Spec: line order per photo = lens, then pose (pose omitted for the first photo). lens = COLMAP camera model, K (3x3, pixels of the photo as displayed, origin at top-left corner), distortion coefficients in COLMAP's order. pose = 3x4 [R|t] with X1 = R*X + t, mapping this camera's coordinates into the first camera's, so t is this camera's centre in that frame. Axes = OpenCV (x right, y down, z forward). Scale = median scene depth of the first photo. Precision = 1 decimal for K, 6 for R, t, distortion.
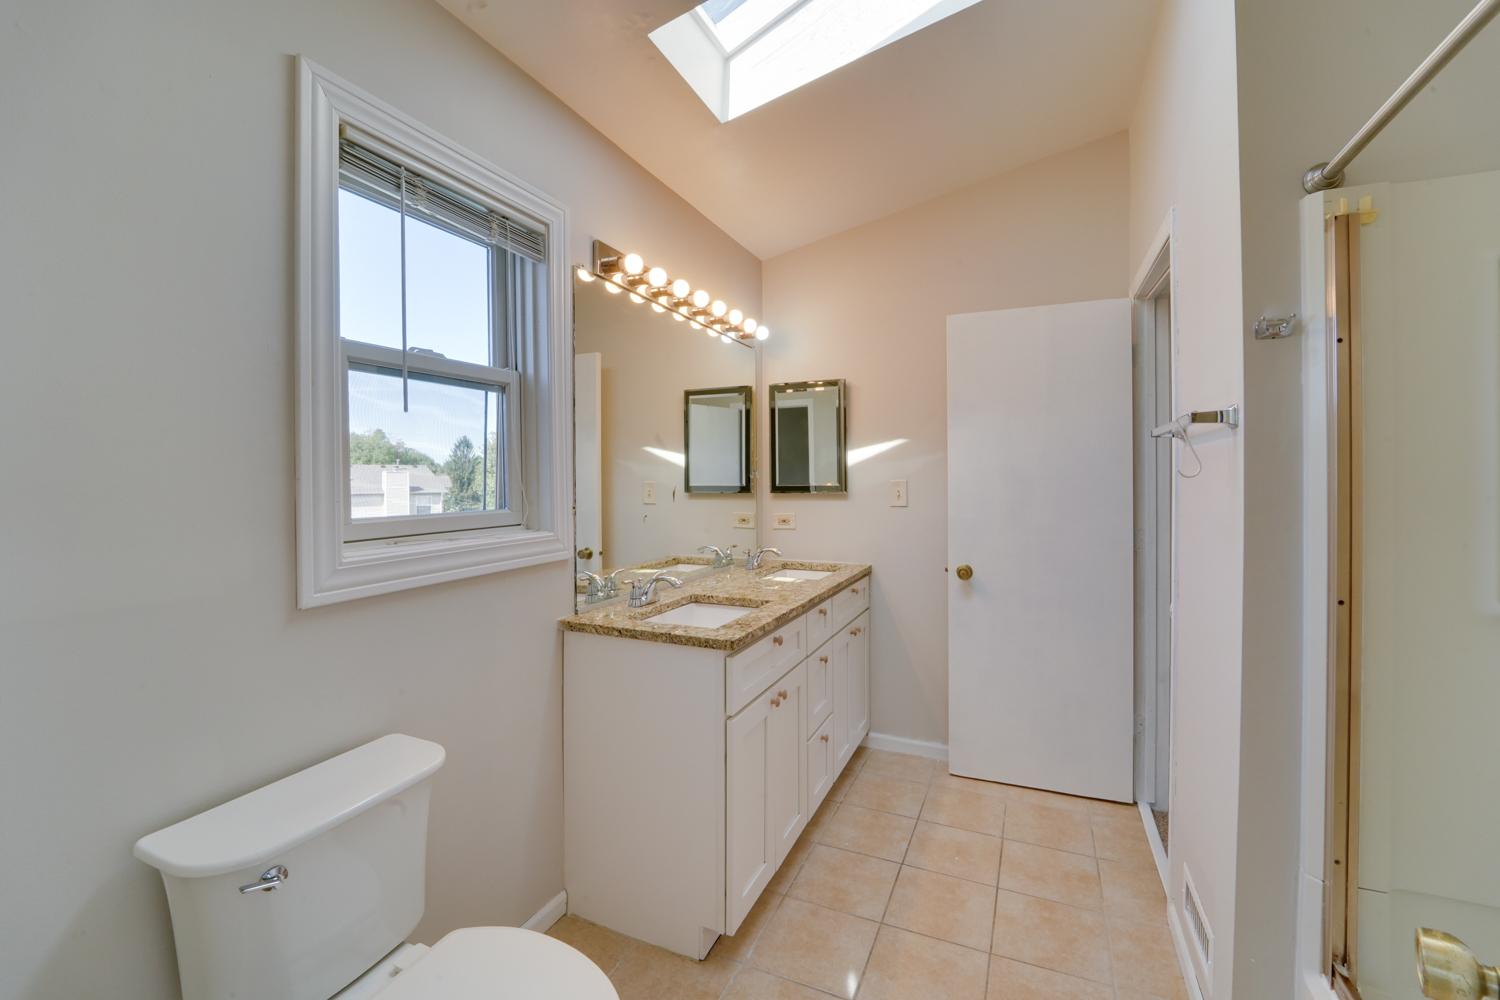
lens RADIAL K [[635.4, 0, 752.5], [0, 635.4, 478.8], [0, 0, 1]] dist [-0.022978, 0.000599]
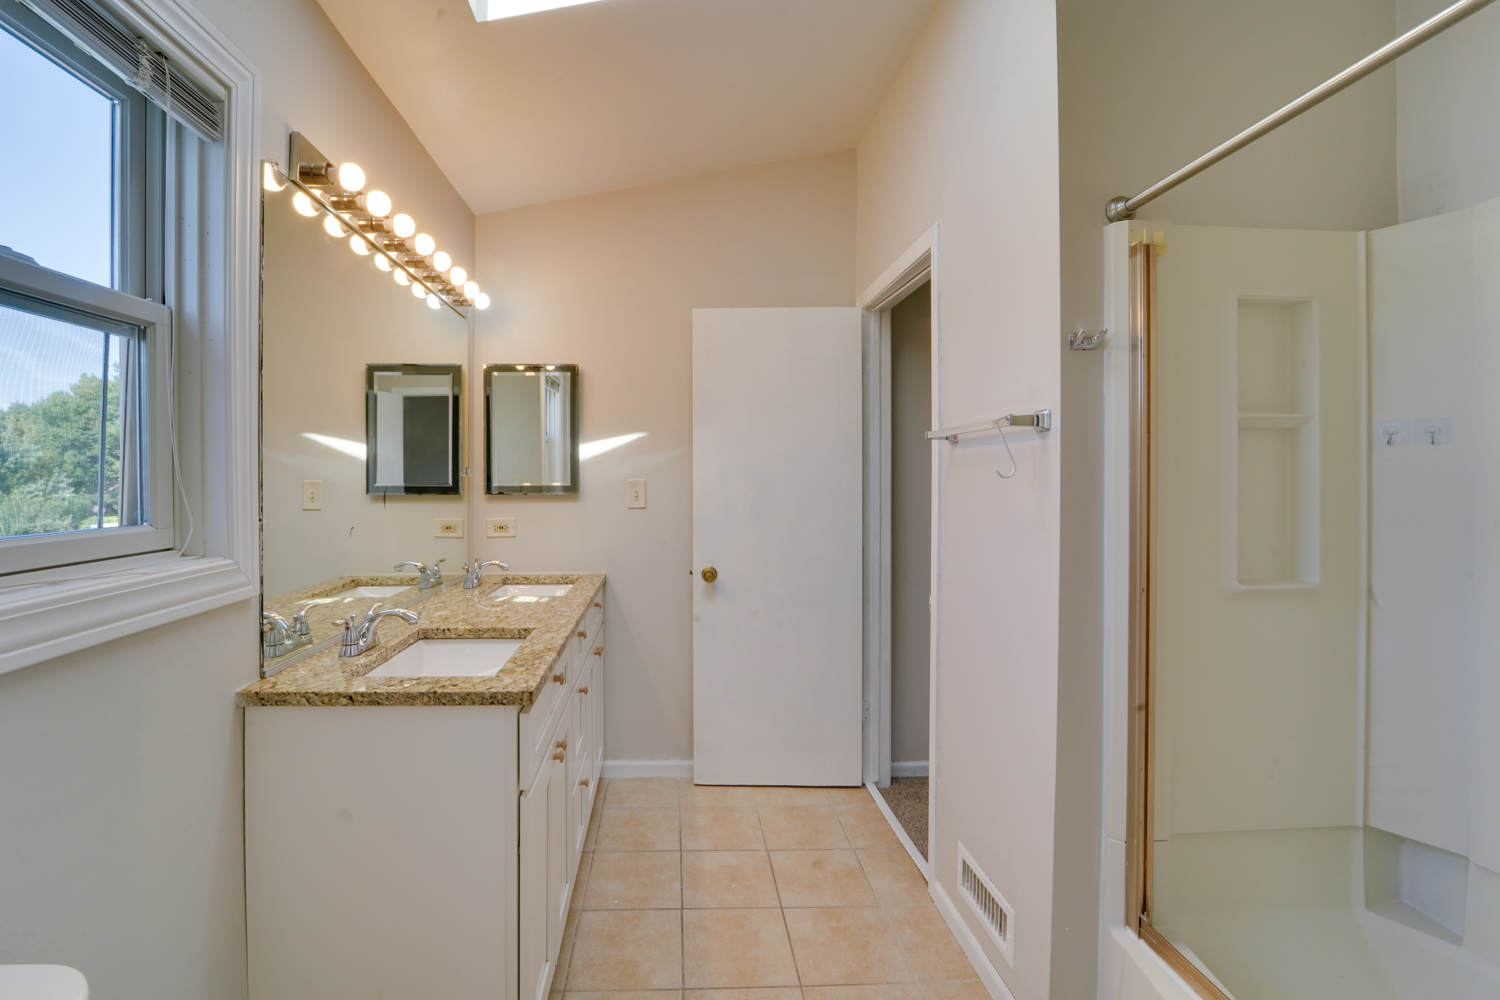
lens RADIAL K [[671.7, 0, 748.8], [0, 671.7, 474.4], [0, 0, 1]] dist [-0.020918, -0.000803]
pose [[0.895951, 0.004987, 0.444124, -0.114613], [-0.002856, 0.999981, -0.005467, -0.000267], [-0.444143, 0.003629, 0.895949, 0.123904]]
